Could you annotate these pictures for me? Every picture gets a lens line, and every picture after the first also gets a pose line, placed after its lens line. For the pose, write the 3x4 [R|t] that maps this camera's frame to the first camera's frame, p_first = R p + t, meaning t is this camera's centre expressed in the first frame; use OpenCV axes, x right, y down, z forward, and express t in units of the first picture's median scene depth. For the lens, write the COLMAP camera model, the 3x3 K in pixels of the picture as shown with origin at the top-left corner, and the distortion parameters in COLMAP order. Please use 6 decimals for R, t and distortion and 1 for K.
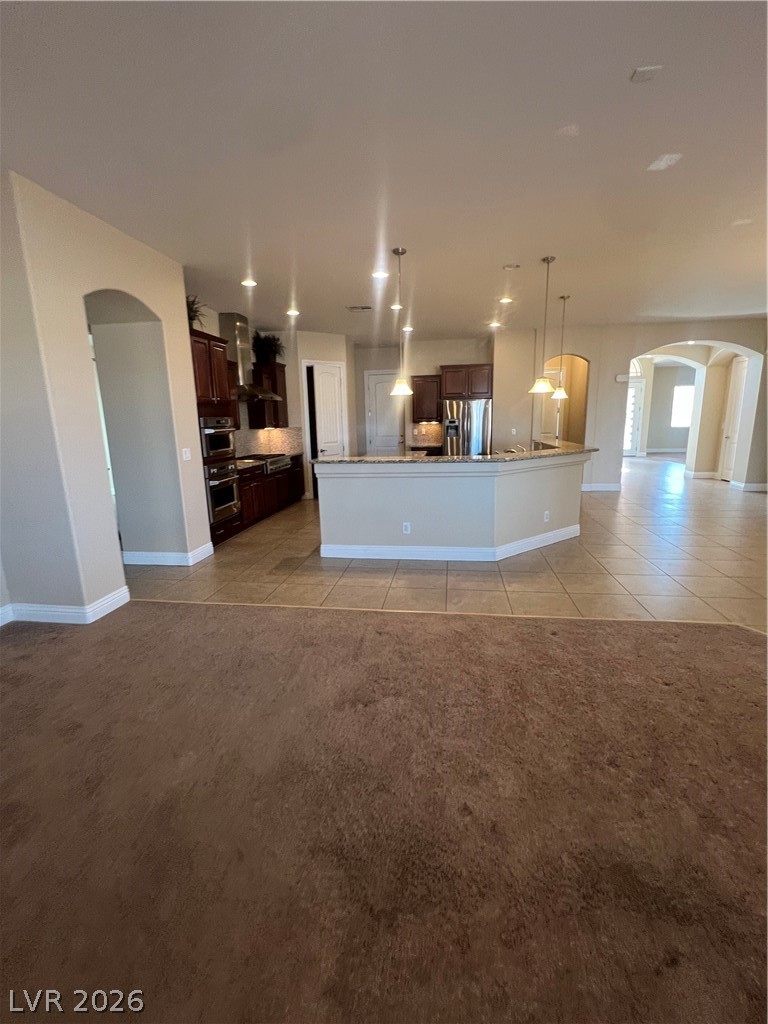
lens RADIAL K [[447.1, 0, 388.8], [0, 447.1, 510.3], [0, 0, 1]] dist [-0.005000, -0.000229]
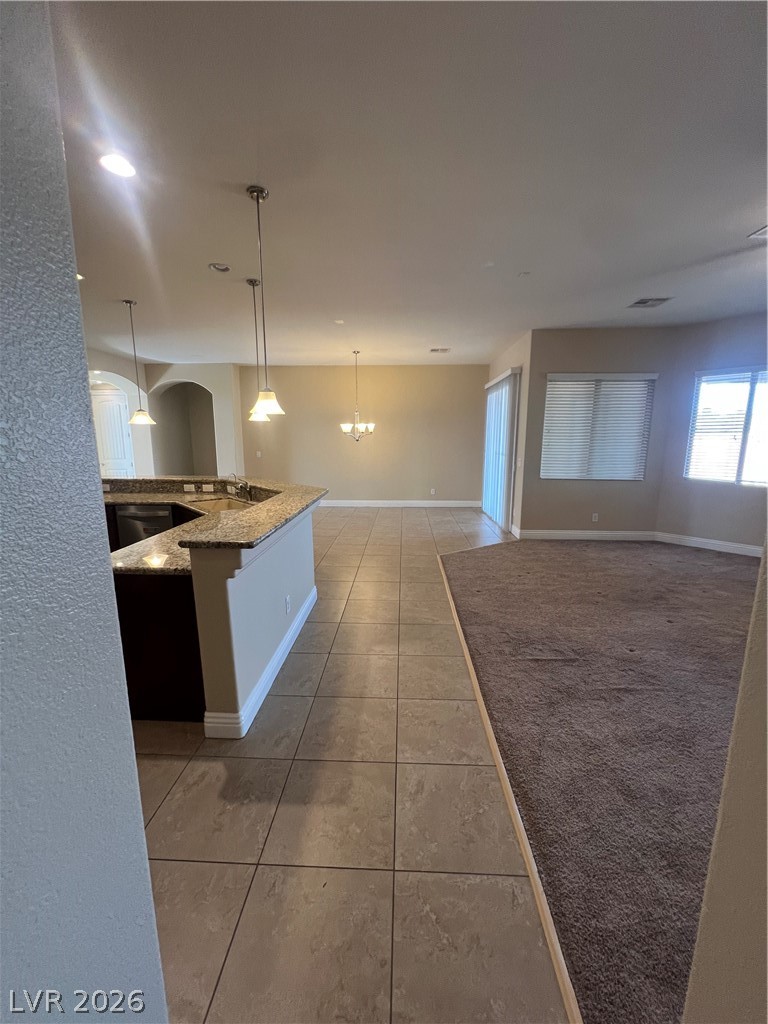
lens RADIAL K [[412.7, 0, 387.4], [0, 412.7, 513.2], [0, 0, 1]] dist [-0.004459, 0.000911]
pose [[-0.097718, -0.167794, 0.980967, -0.331995], [0.205419, 0.961058, 0.184851, -0.105892], [-0.973784, 0.219572, -0.059445, 0.484693]]
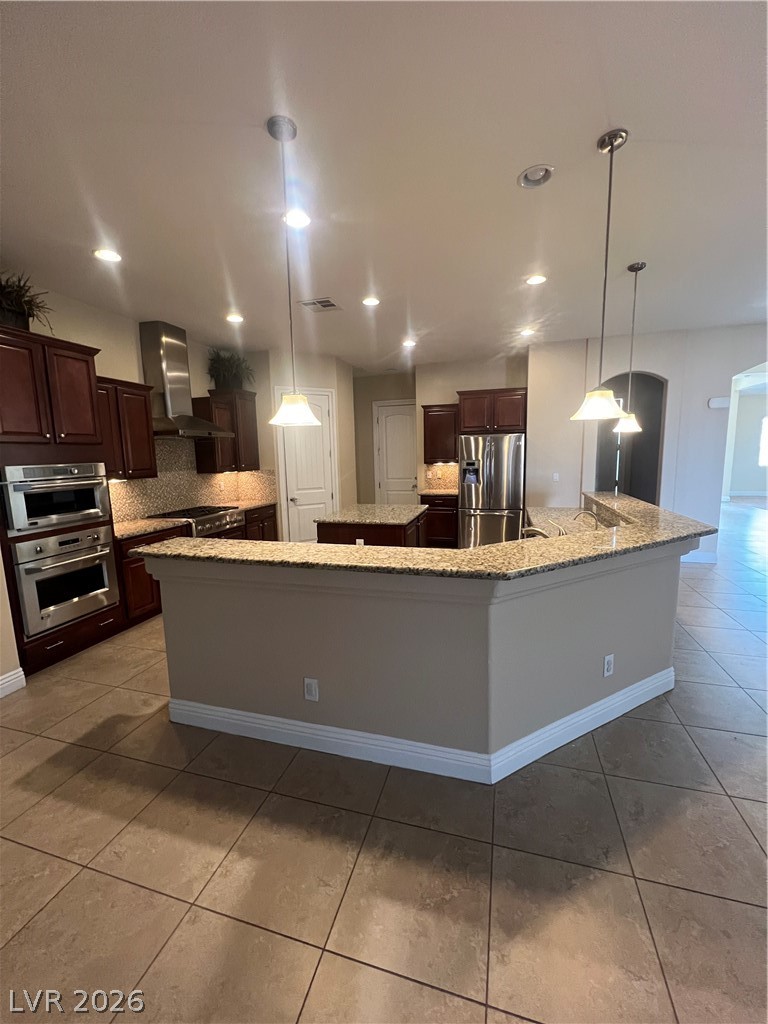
lens RADIAL K [[412.7, 0, 385.8], [0, 412.7, 509.1], [0, 0, 1]] dist [-0.004459, 0.000911]
pose [[0.989804, 0.019935, -0.141032, 0.103733], [-0.029151, 0.997551, -0.063586, -0.076118], [0.139419, 0.067048, 0.987961, 0.308205]]
